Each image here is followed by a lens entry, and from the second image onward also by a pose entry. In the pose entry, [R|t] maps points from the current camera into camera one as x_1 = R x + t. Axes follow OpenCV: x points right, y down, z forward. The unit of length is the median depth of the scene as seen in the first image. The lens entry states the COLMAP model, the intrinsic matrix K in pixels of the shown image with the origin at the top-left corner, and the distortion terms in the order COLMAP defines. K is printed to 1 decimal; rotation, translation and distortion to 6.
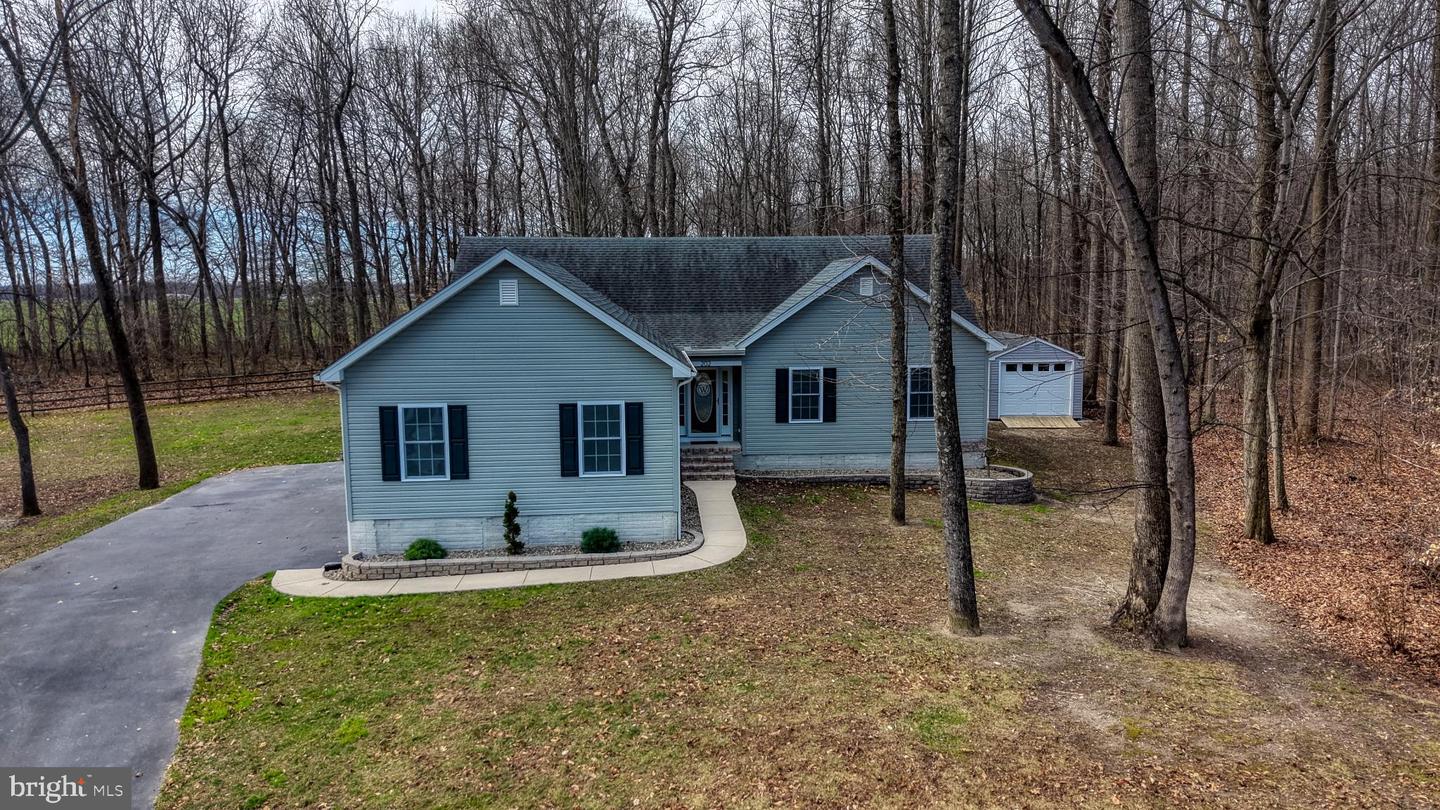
lens RADIAL K [[965.4, 0, 720.0], [0, 965.4, 405.0], [0, 0, 1]] dist [0.025348, -0.029963]
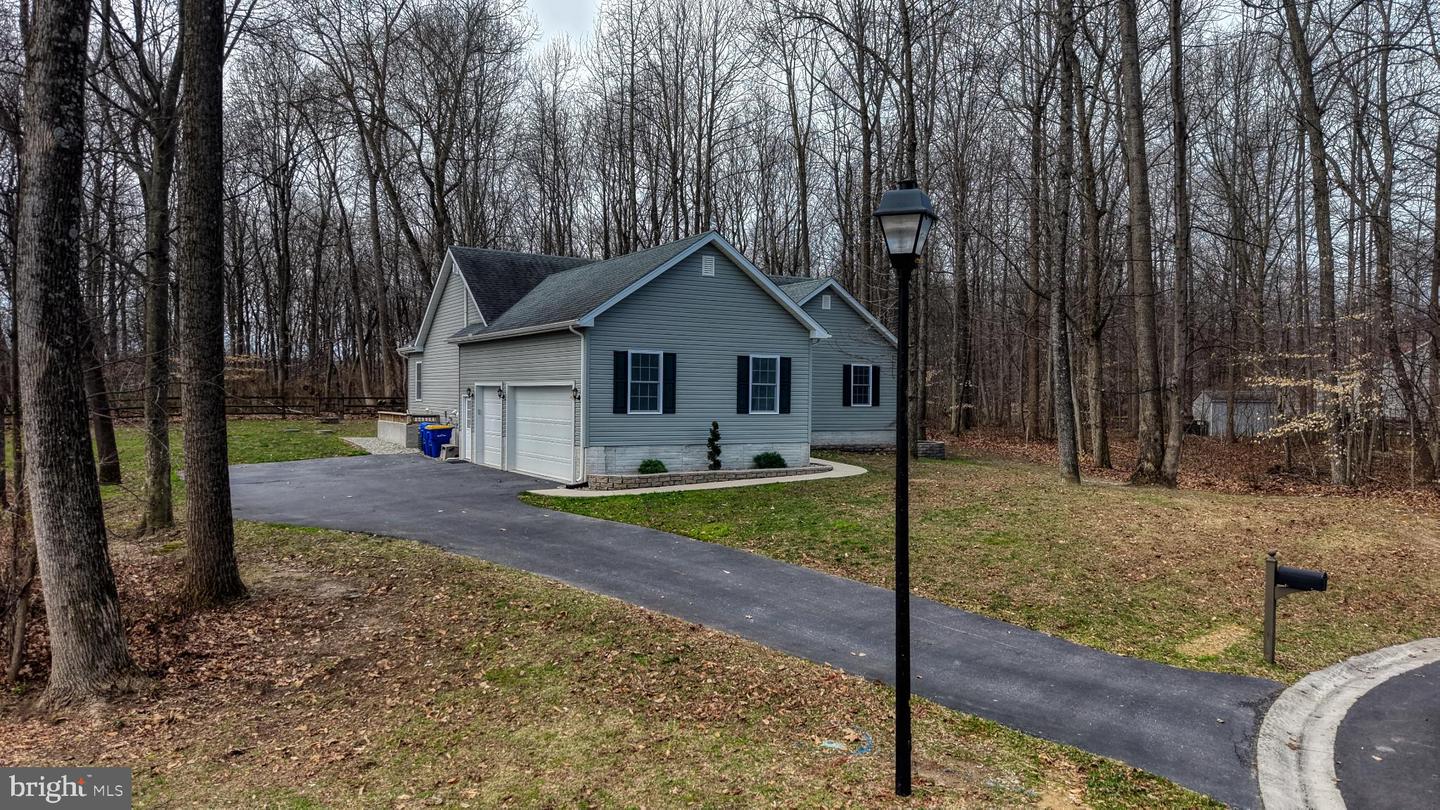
lens RADIAL K [[966.3, 0, 713.5], [0, 966.3, 405.3], [0, 0, 1]] dist [0.046101, -0.056011]
pose [[0.898344, 0.012690, 0.439110, -0.753046], [0.034077, 0.994558, -0.098457, 0.188087], [-0.437969, 0.103412, 0.893022, -0.124687]]
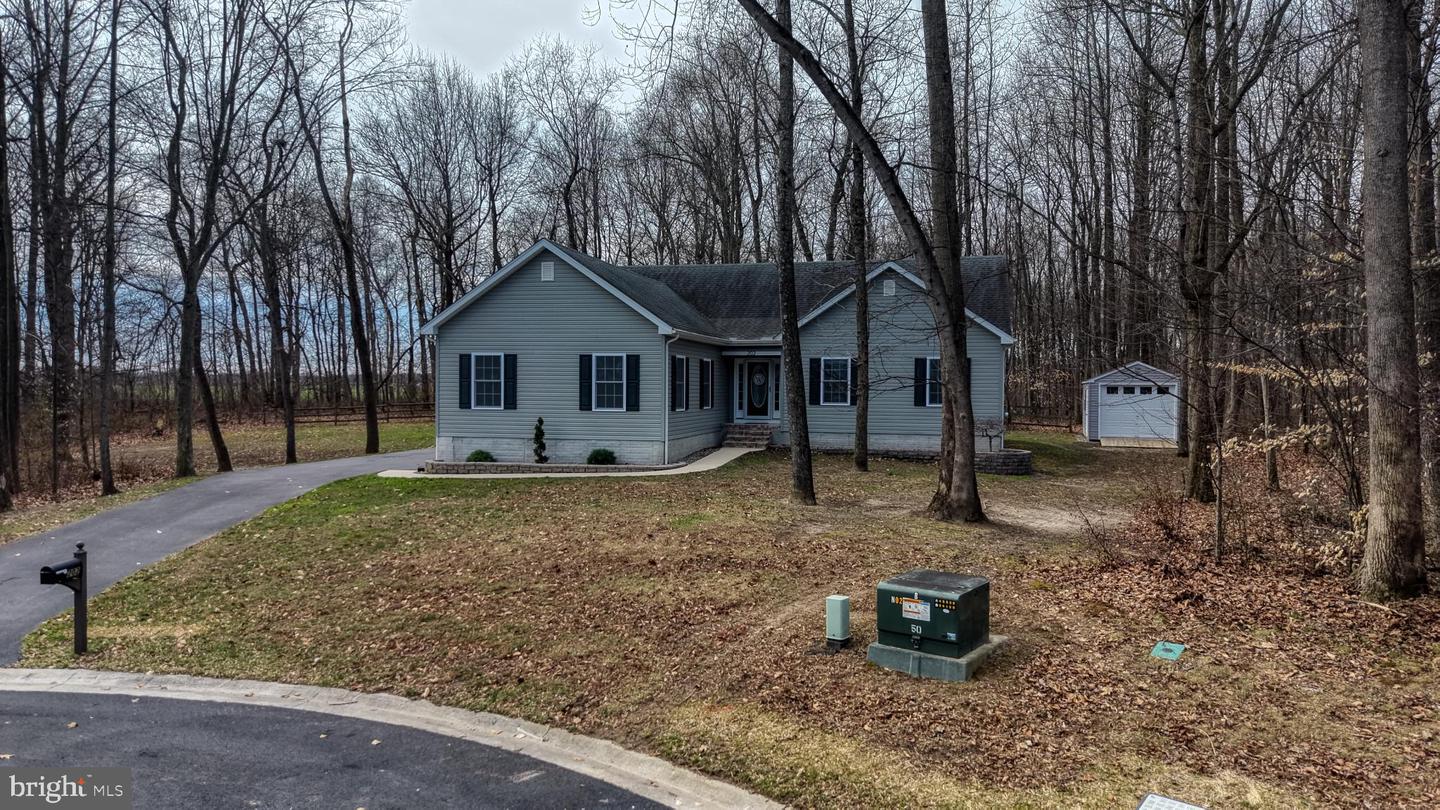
lens RADIAL K [[966.3, 0, 713.5], [0, 966.3, 405.3], [0, 0, 1]] dist [0.046101, -0.056011]
pose [[0.949973, 0.021289, -0.311604, 0.421926], [-0.052352, 0.994413, -0.091662, 0.179222], [0.307912, 0.103390, 0.945780, -0.195061]]
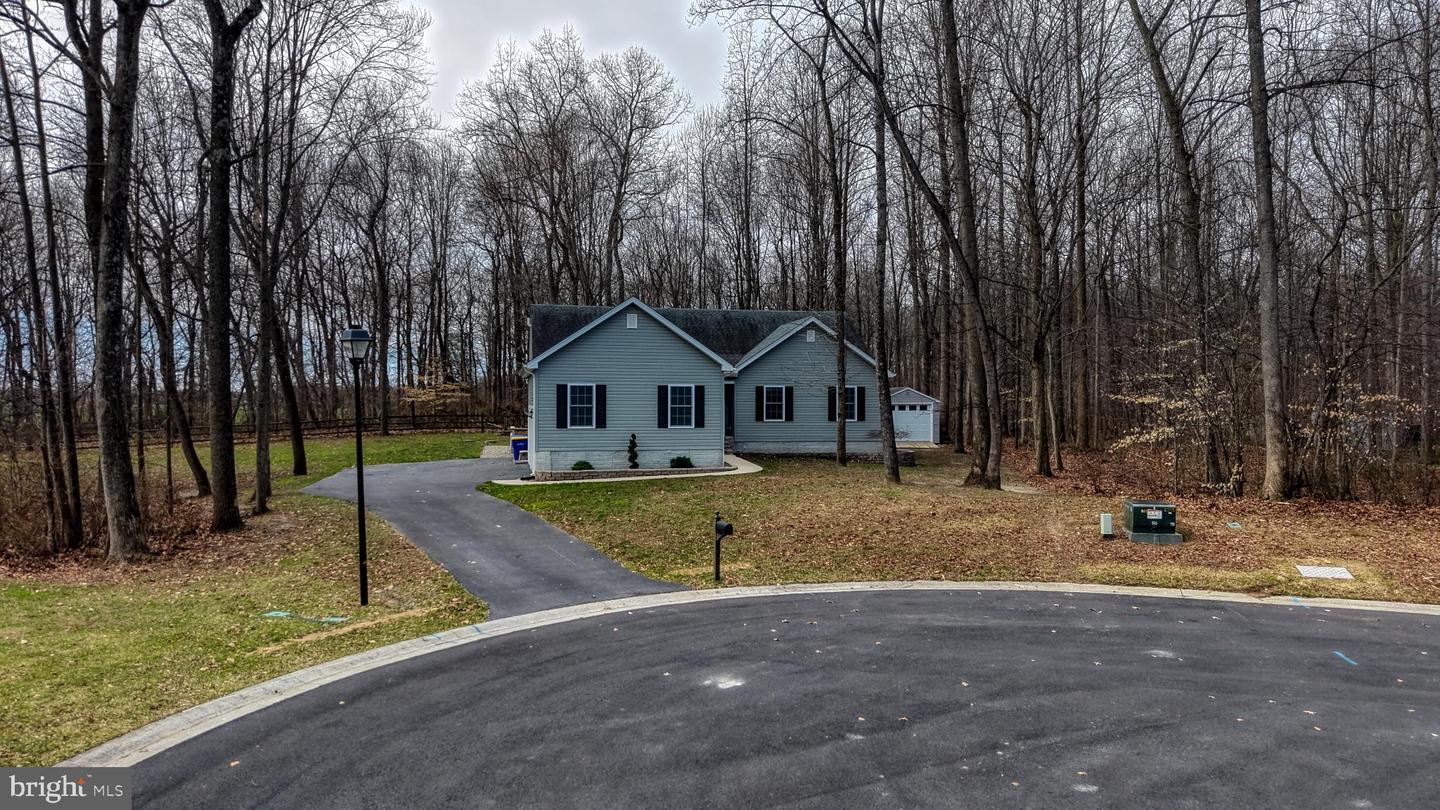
lens RADIAL K [[966.3, 0, 713.5], [0, 966.3, 405.3], [0, 0, 1]] dist [0.046101, -0.056011]
pose [[0.990285, 0.009294, 0.138739, -0.307030], [0.007180, 0.993014, -0.117775, 0.238981], [-0.138864, 0.117627, 0.983301, -0.721381]]
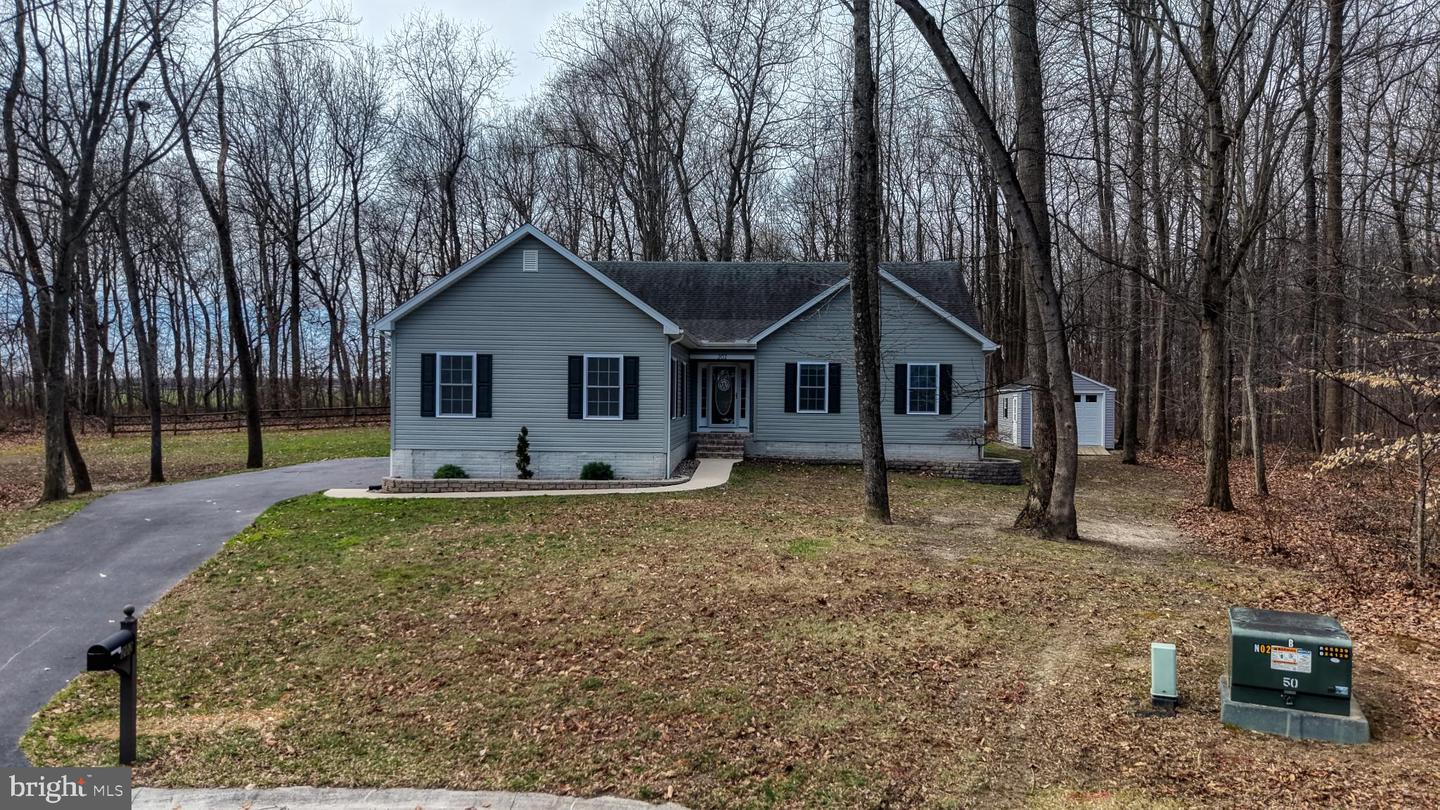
lens RADIAL K [[966.3, 0, 713.5], [0, 966.3, 405.3], [0, 0, 1]] dist [0.046101, -0.056011]
pose [[0.991441, 0.021253, -0.128817, 0.161072], [-0.035186, 0.993650, -0.106868, 0.177363], [0.125728, 0.110486, 0.985893, -0.134686]]
